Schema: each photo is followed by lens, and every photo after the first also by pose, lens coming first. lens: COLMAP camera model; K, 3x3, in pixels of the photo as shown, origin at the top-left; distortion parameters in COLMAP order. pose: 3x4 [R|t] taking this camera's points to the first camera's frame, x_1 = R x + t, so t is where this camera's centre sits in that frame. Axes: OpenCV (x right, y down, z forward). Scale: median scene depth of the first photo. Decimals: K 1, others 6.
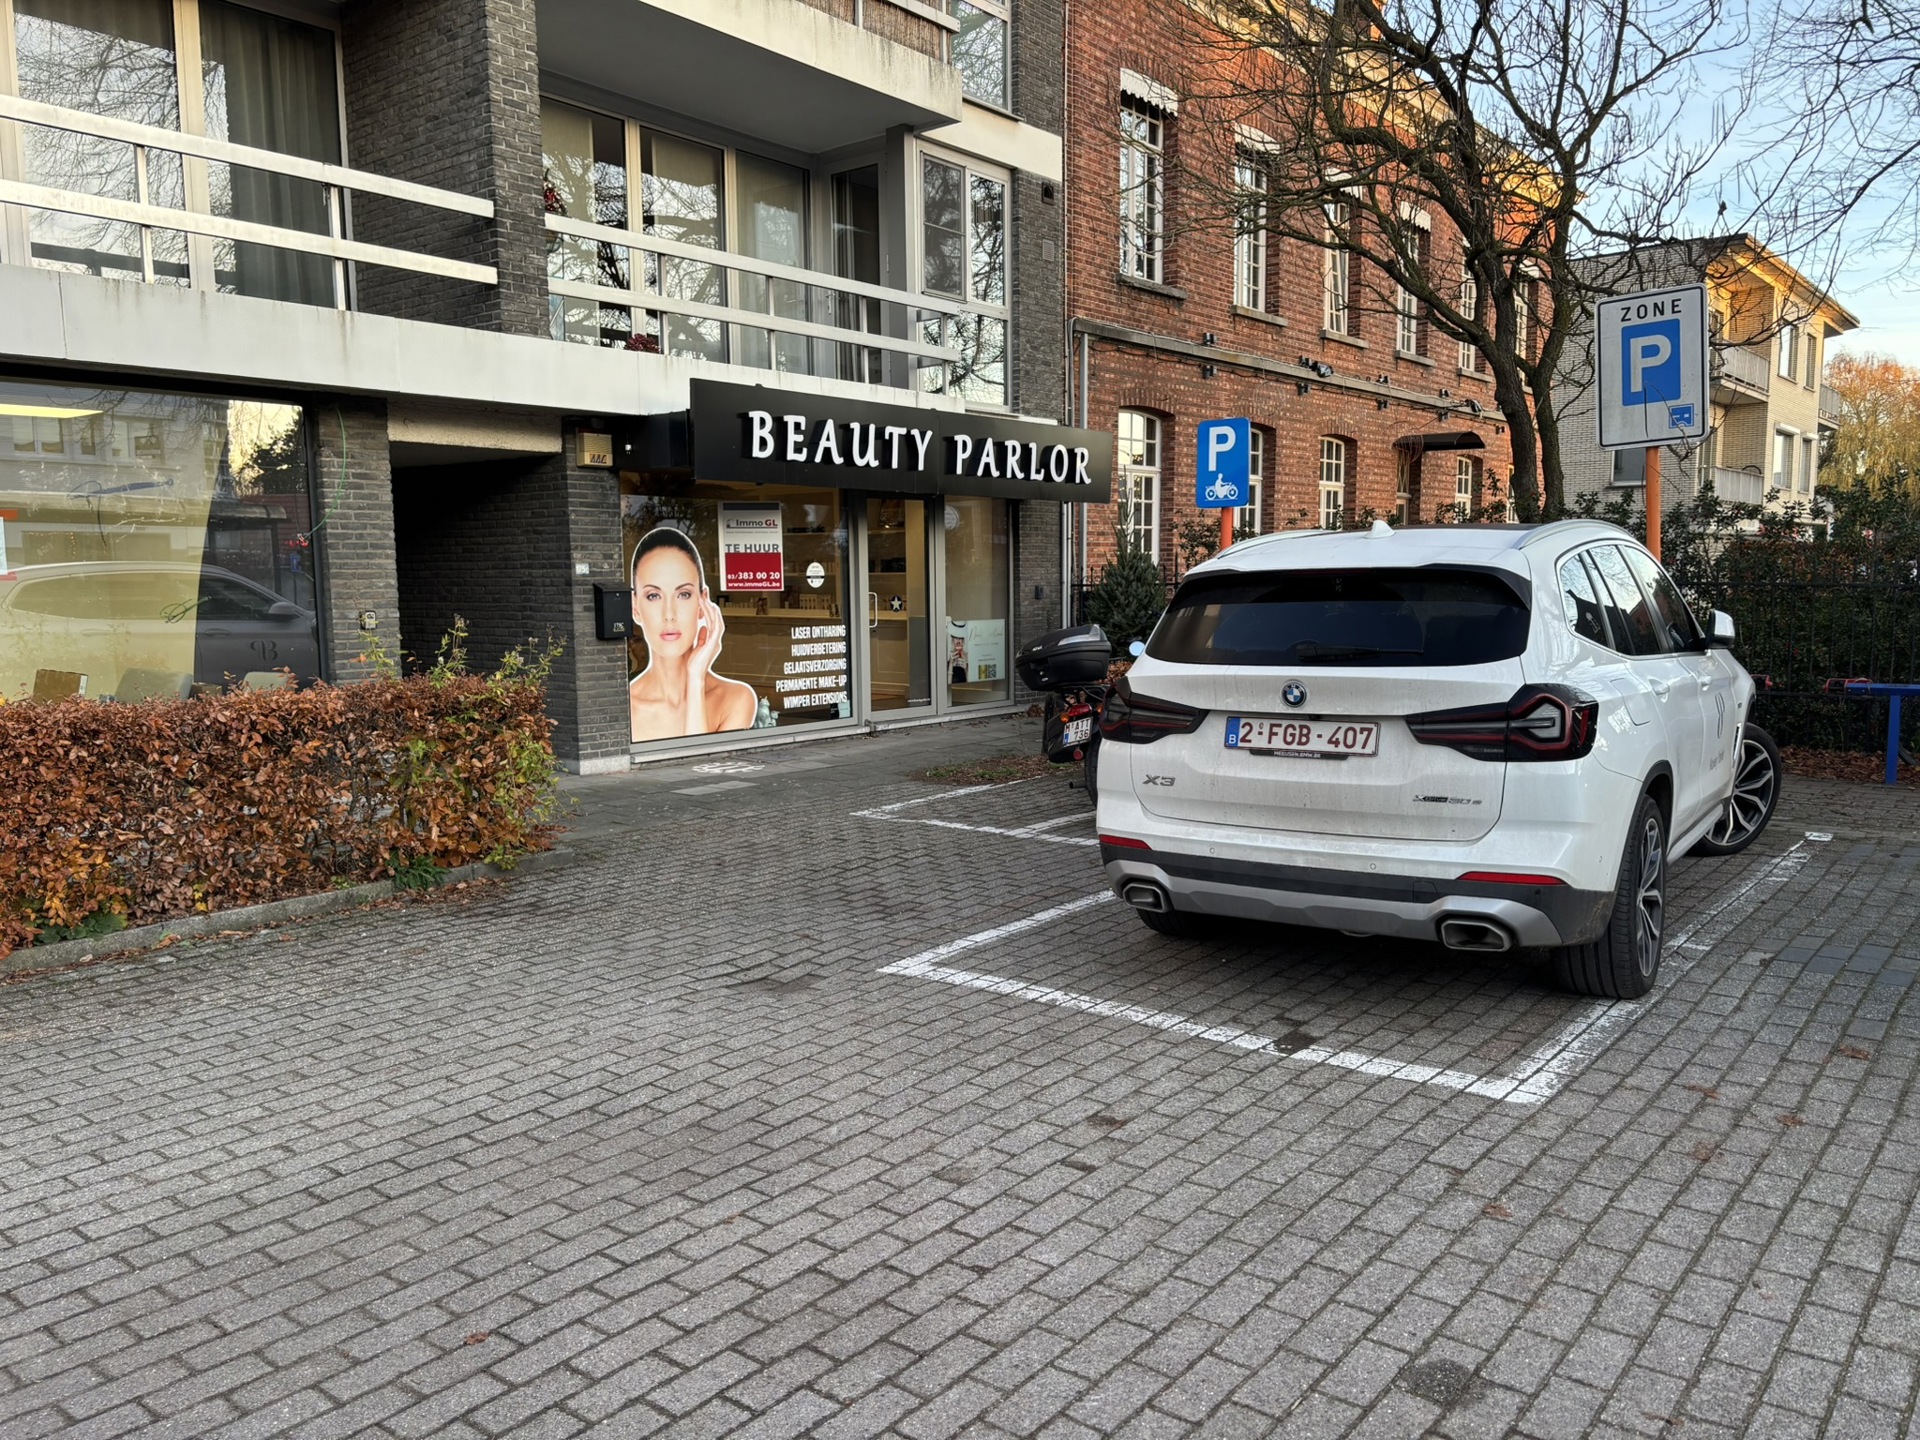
lens RADIAL K [[1439.0, 0, 970.2], [0, 1439.0, 720.7], [0, 0, 1]] dist [0.047249, -0.038799]
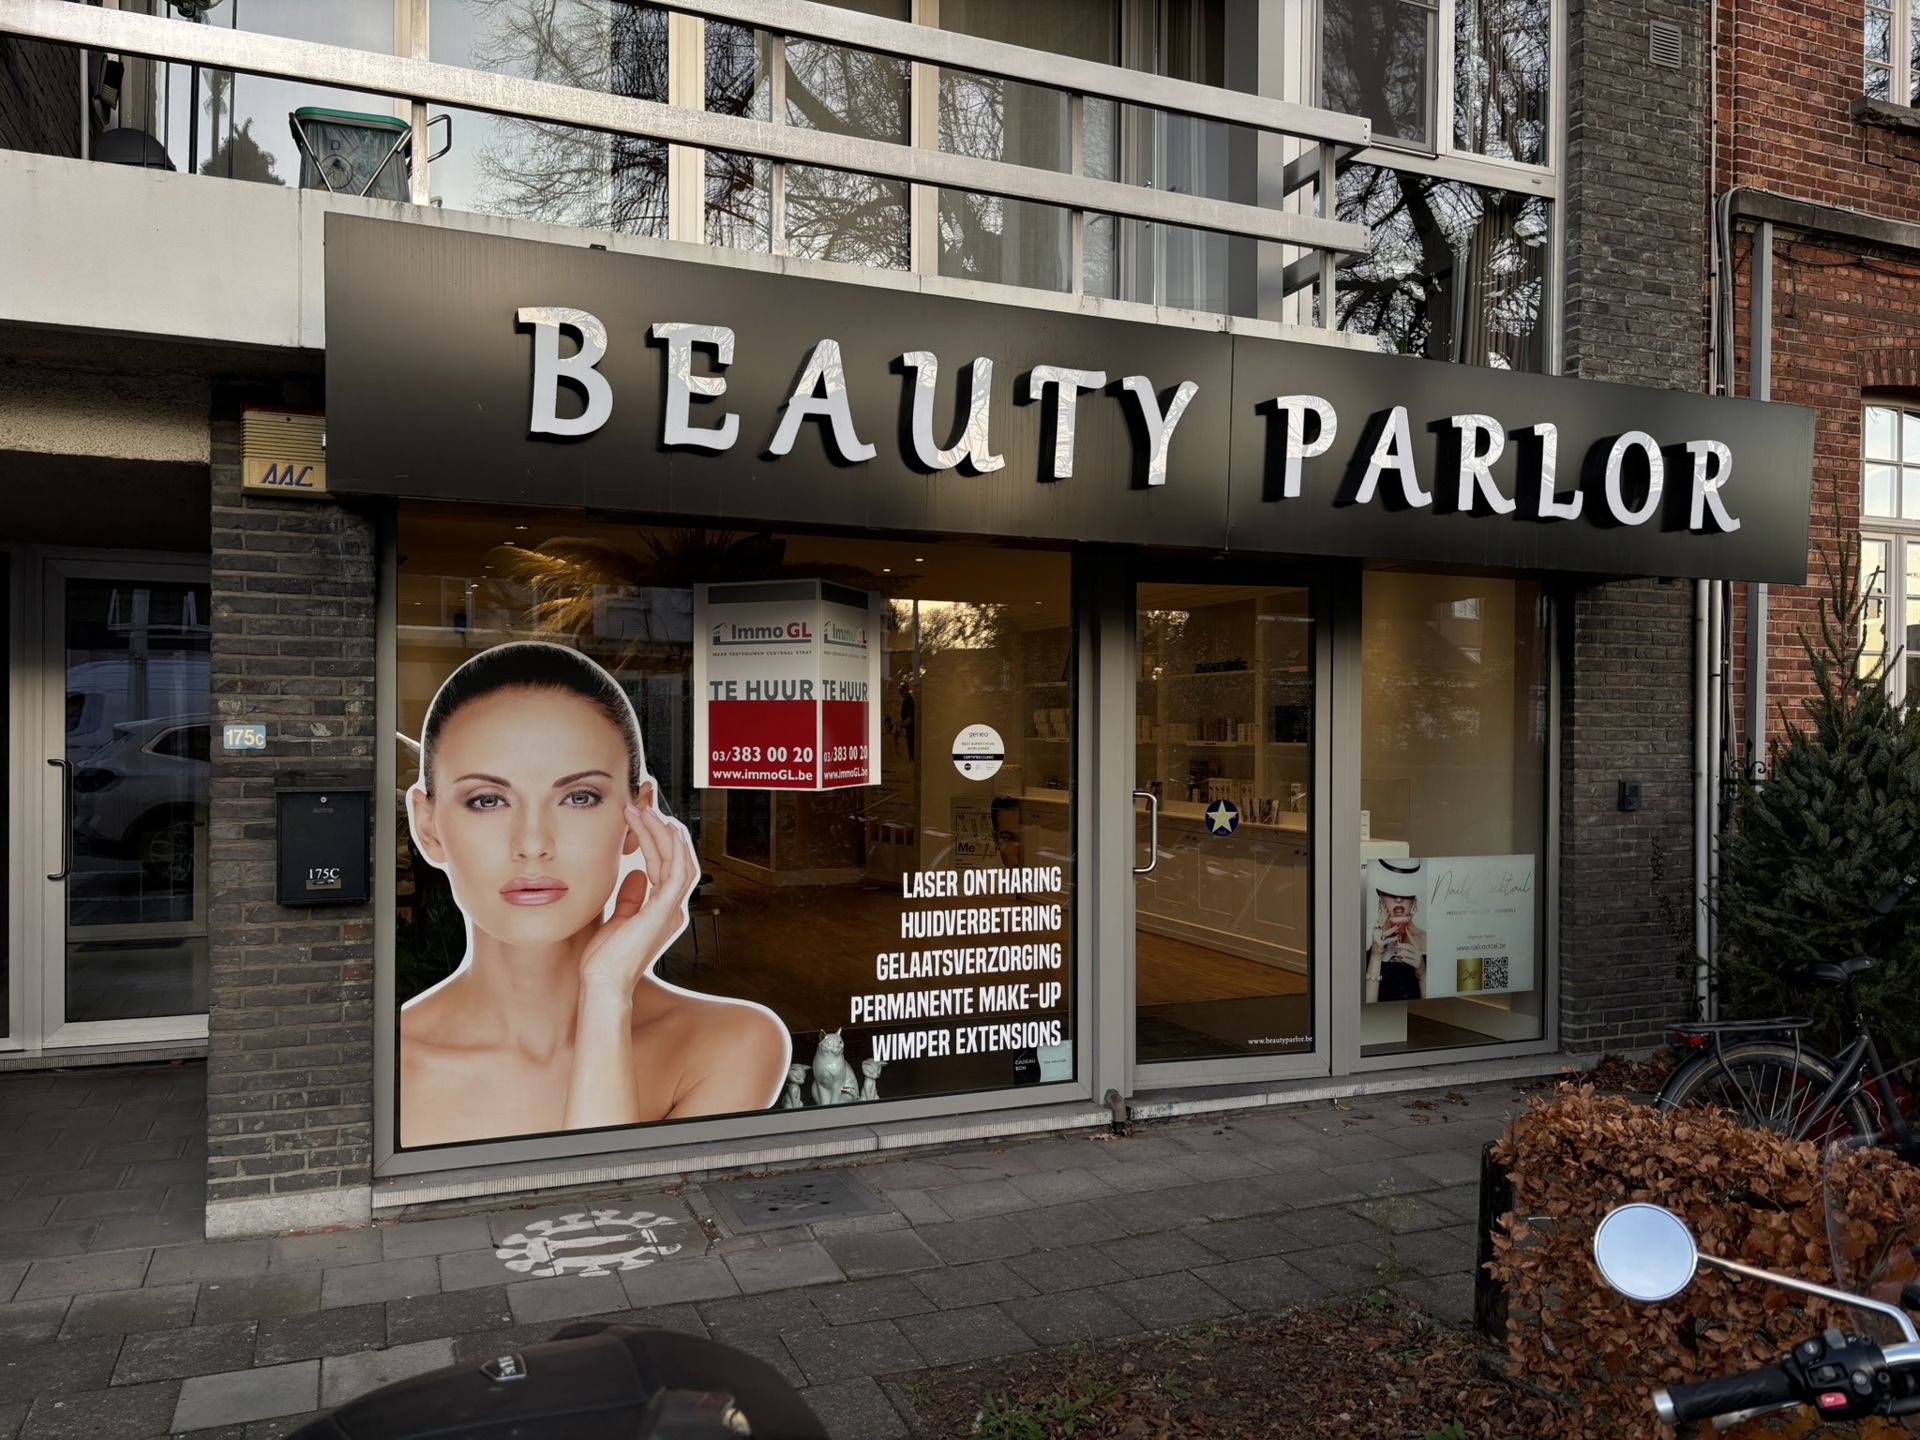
lens RADIAL K [[1439.0, 0, 956.8], [0, 1439.0, 728.9], [0, 0, 1]] dist [0.047249, -0.038799]
pose [[0.877441, 0.009880, -0.479583, 0.095933], [-0.059999, 0.994197, -0.089293, -0.068996], [0.475917, 0.107124, 0.872942, 0.615368]]
